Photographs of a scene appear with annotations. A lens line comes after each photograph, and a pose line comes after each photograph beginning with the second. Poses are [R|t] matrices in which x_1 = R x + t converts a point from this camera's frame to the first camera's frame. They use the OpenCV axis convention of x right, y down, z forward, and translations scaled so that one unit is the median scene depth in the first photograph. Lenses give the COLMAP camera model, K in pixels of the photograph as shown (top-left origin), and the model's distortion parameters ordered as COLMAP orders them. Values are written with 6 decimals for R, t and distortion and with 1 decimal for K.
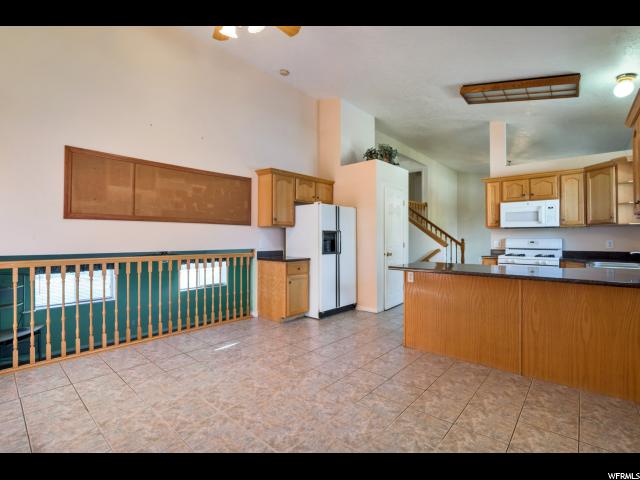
lens RADIAL K [[297.2, 0, 318.1], [0, 297.2, 235.2], [0, 0, 1]] dist [-0.023022, -0.001169]
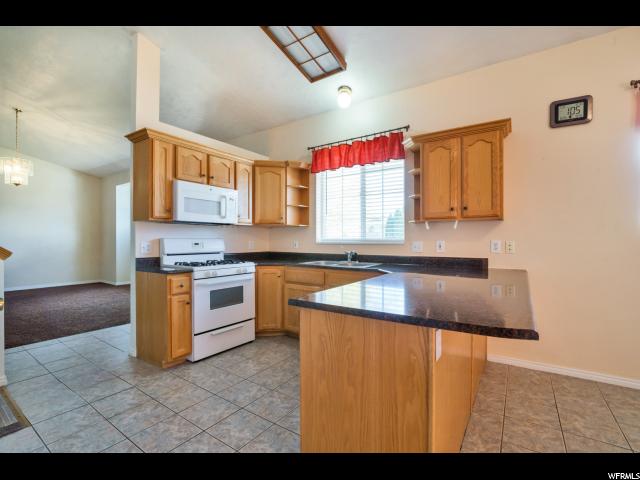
lens RADIAL K [[297.2, 0, 316.3], [0, 297.2, 242.8], [0, 0, 1]] dist [-0.023022, -0.001169]
pose [[-0.122493, -0.008875, 0.992430, -0.020319], [-0.016915, 0.999833, 0.006853, 0.012674], [-0.992325, -0.015948, -0.122623, 0.912222]]
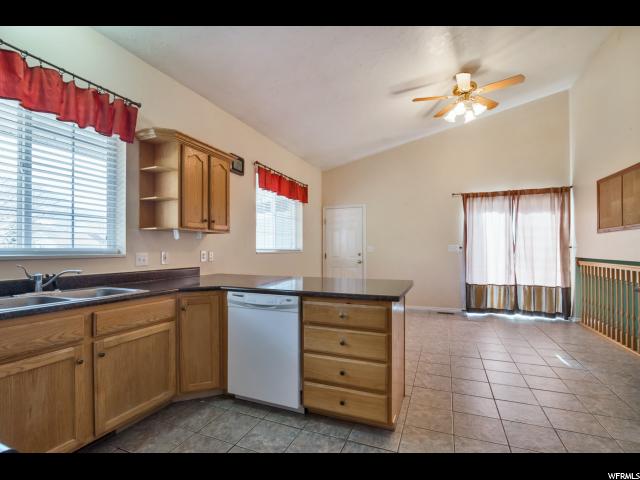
lens RADIAL K [[297.2, 0, 319.1], [0, 297.2, 242.5], [0, 0, 1]] dist [-0.023022, -0.001169]
pose [[-0.948427, -0.013587, -0.316706, 0.556235], [-0.002541, 0.999375, -0.035266, 0.009726], [0.316987, -0.032643, -0.947868, 1.257968]]
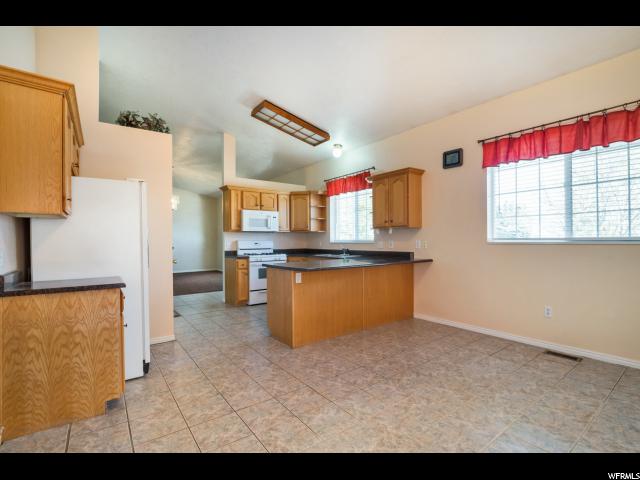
lens RADIAL K [[297.2, 0, 314.3], [0, 297.2, 244.9], [0, 0, 1]] dist [-0.023022, -0.001169]
pose [[0.213721, -0.017573, 0.976737, -0.518562], [-0.009002, 0.999760, 0.019957, 0.002545], [-0.976853, -0.013058, 0.213512, 0.556258]]
